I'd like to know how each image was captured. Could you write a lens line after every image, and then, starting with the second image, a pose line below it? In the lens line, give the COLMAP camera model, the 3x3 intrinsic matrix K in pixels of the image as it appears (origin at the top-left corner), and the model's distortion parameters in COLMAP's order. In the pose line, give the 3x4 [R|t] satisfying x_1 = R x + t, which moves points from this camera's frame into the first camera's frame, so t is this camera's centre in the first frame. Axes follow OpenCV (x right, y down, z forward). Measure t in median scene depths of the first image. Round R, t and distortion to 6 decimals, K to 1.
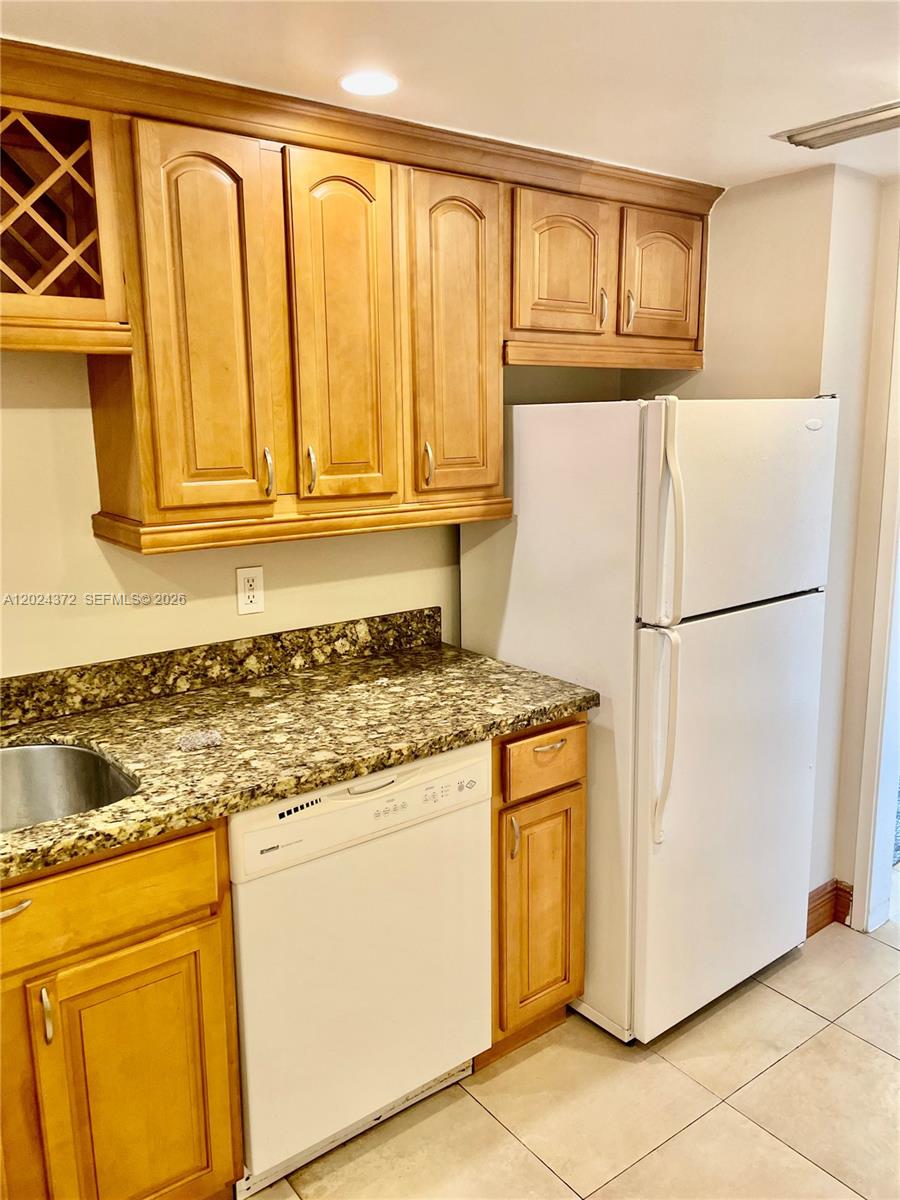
lens RADIAL K [[903.7, 0, 444.6], [0, 903.7, 592.1], [0, 0, 1]] dist [0.072610, -0.092400]
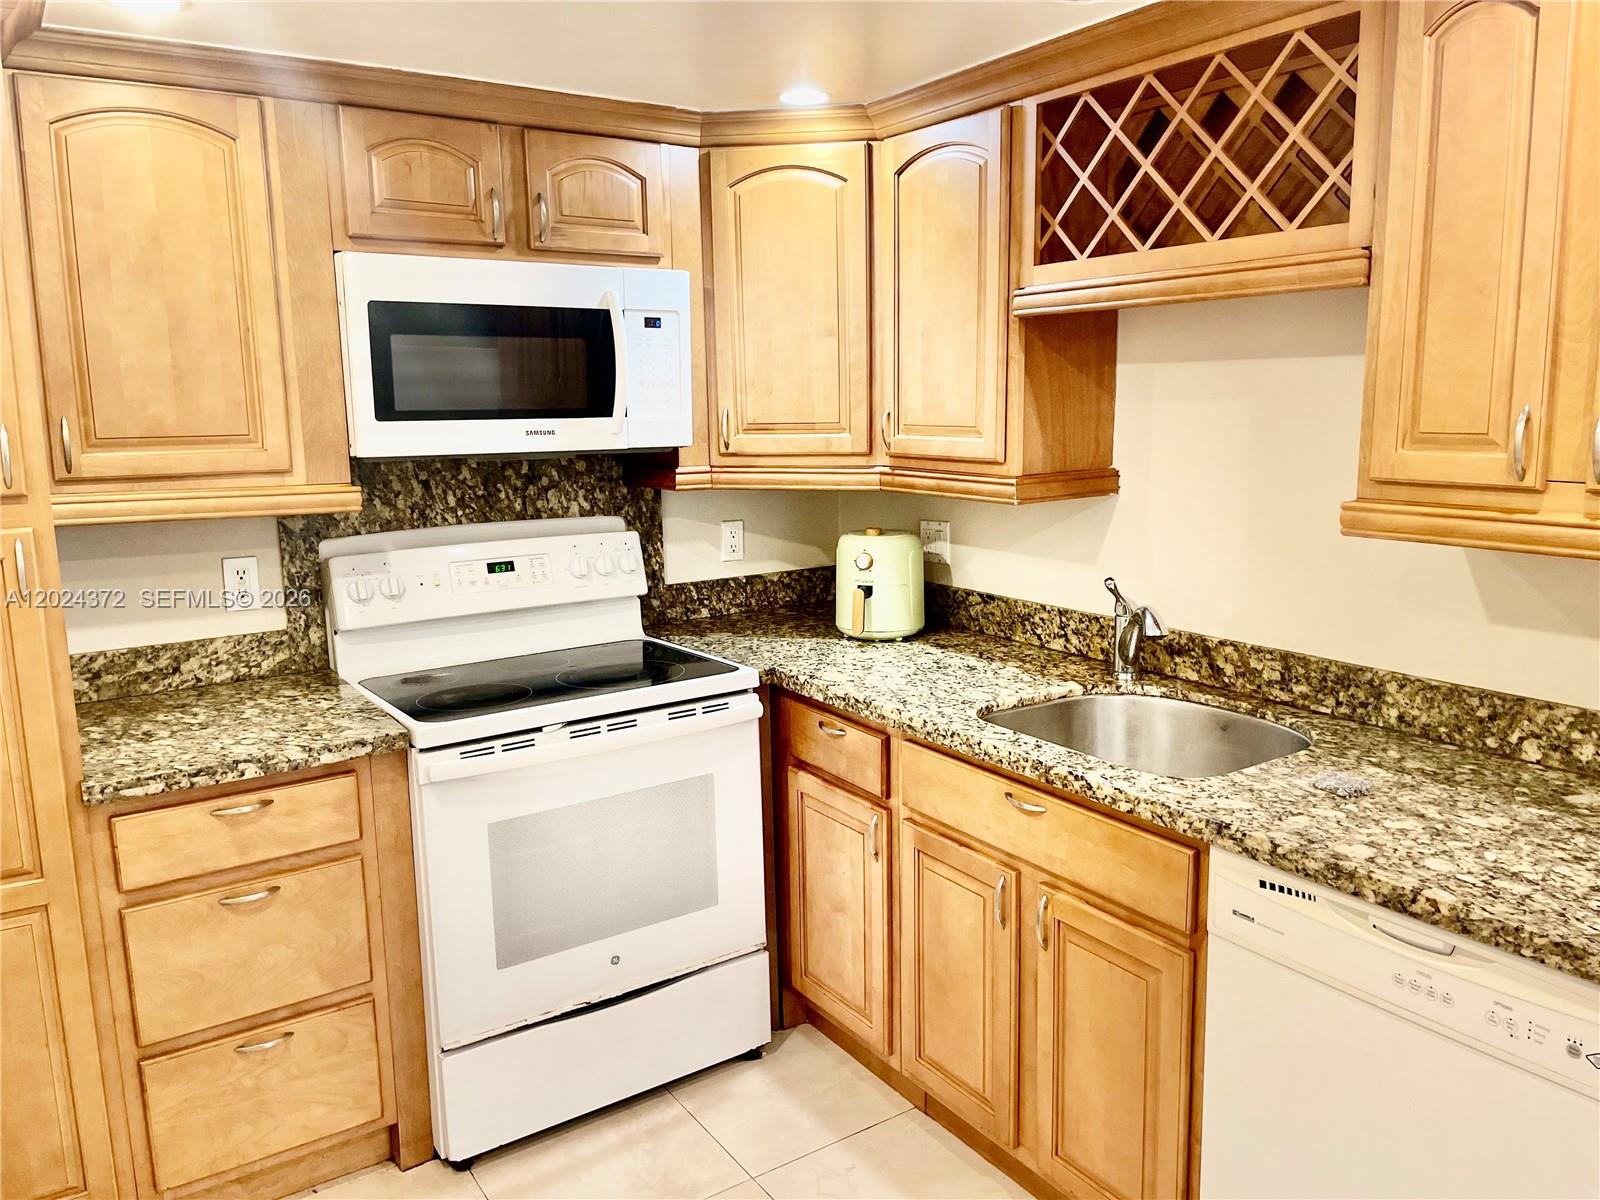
lens RADIAL K [[1205.0, 0, 799.2], [0, 1205.0, 594.7], [0, 0, 1]] dist [0.072610, -0.092400]
pose [[-0.070317, 0.179475, -0.981246, 0.698367], [-0.170937, 0.966963, 0.189112, -0.101307], [0.982770, 0.181029, -0.037315, 0.523549]]
